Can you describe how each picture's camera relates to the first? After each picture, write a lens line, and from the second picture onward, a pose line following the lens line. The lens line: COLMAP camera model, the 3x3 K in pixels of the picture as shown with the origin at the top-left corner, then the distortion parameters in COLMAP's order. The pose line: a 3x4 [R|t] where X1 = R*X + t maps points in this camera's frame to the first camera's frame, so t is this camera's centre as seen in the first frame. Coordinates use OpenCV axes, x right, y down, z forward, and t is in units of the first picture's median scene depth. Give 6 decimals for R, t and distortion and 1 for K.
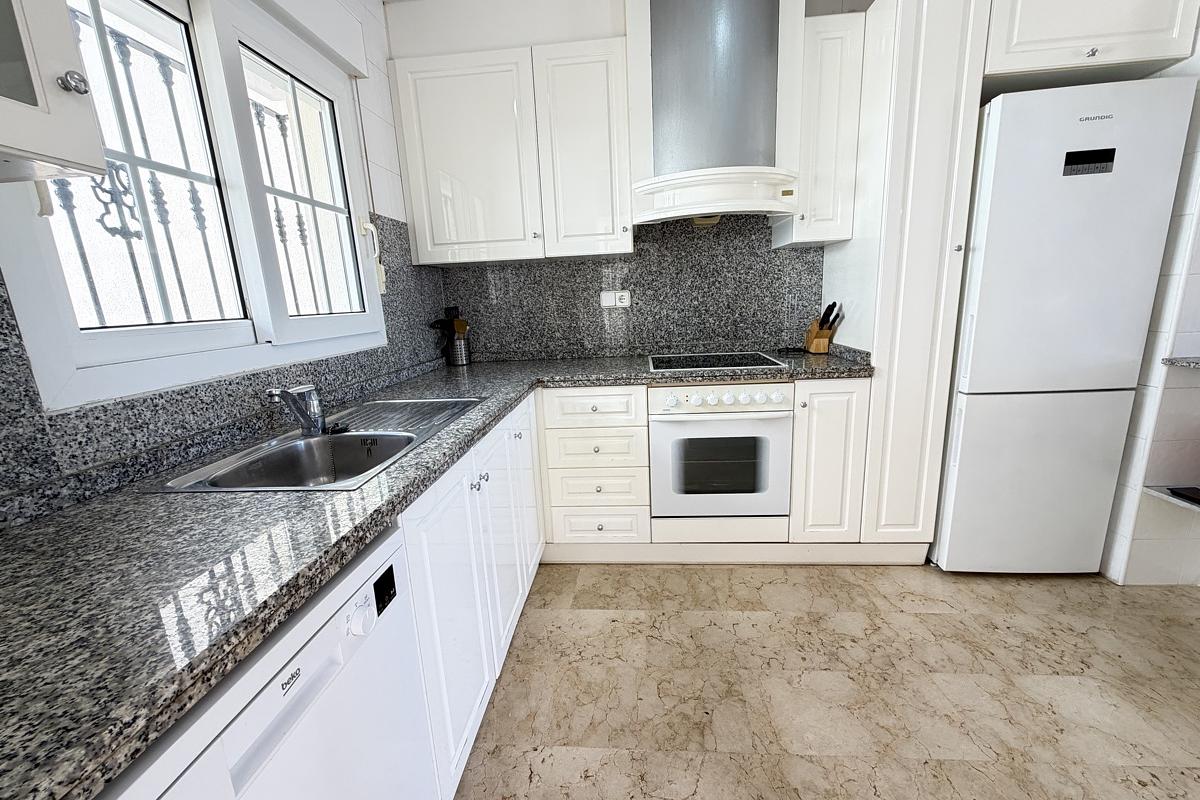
lens RADIAL K [[479.6, 0, 597.0], [0, 479.6, 401.6], [0, 0, 1]] dist [0.001244, -0.000031]
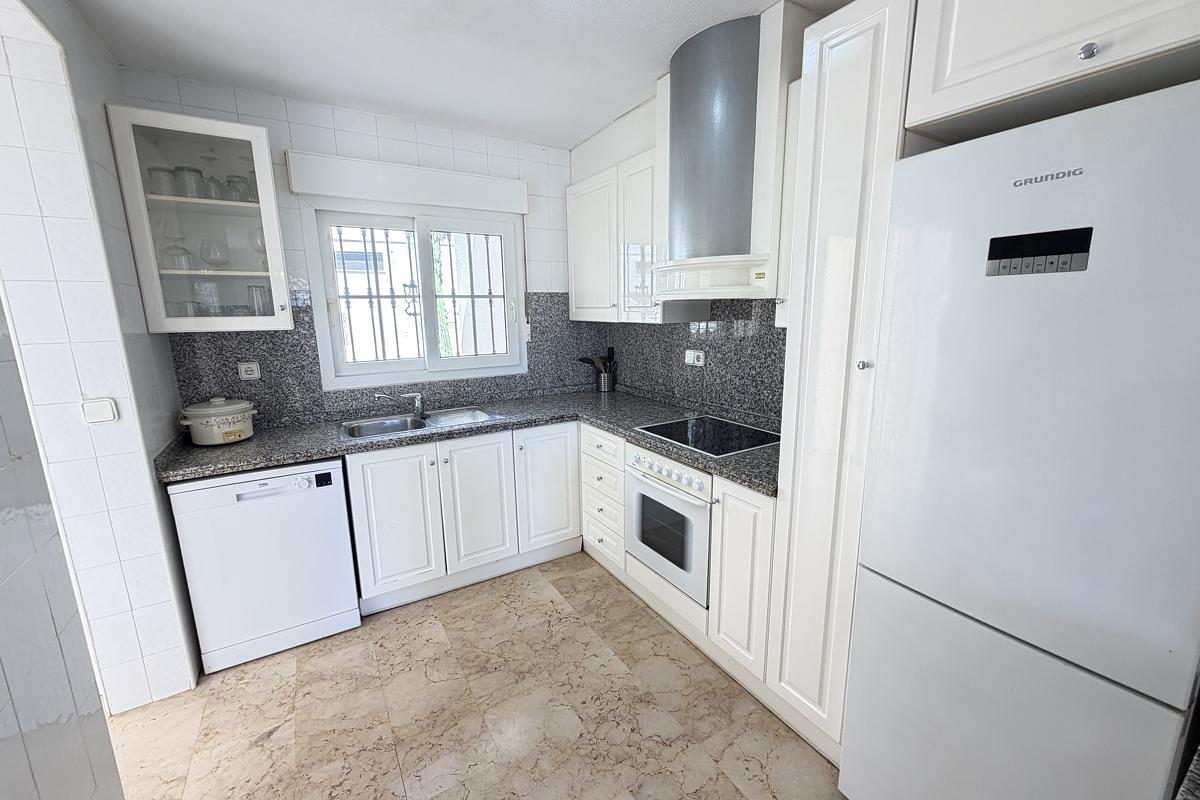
lens RADIAL K [[479.6, 0, 596.8], [0, 479.6, 401.0], [0, 0, 1]] dist [0.001244, -0.000031]
pose [[0.586671, 0.195957, -0.785760, 0.982048], [-0.187433, 0.976793, 0.103655, -0.237078], [0.787836, 0.086466, 0.609785, 0.214427]]
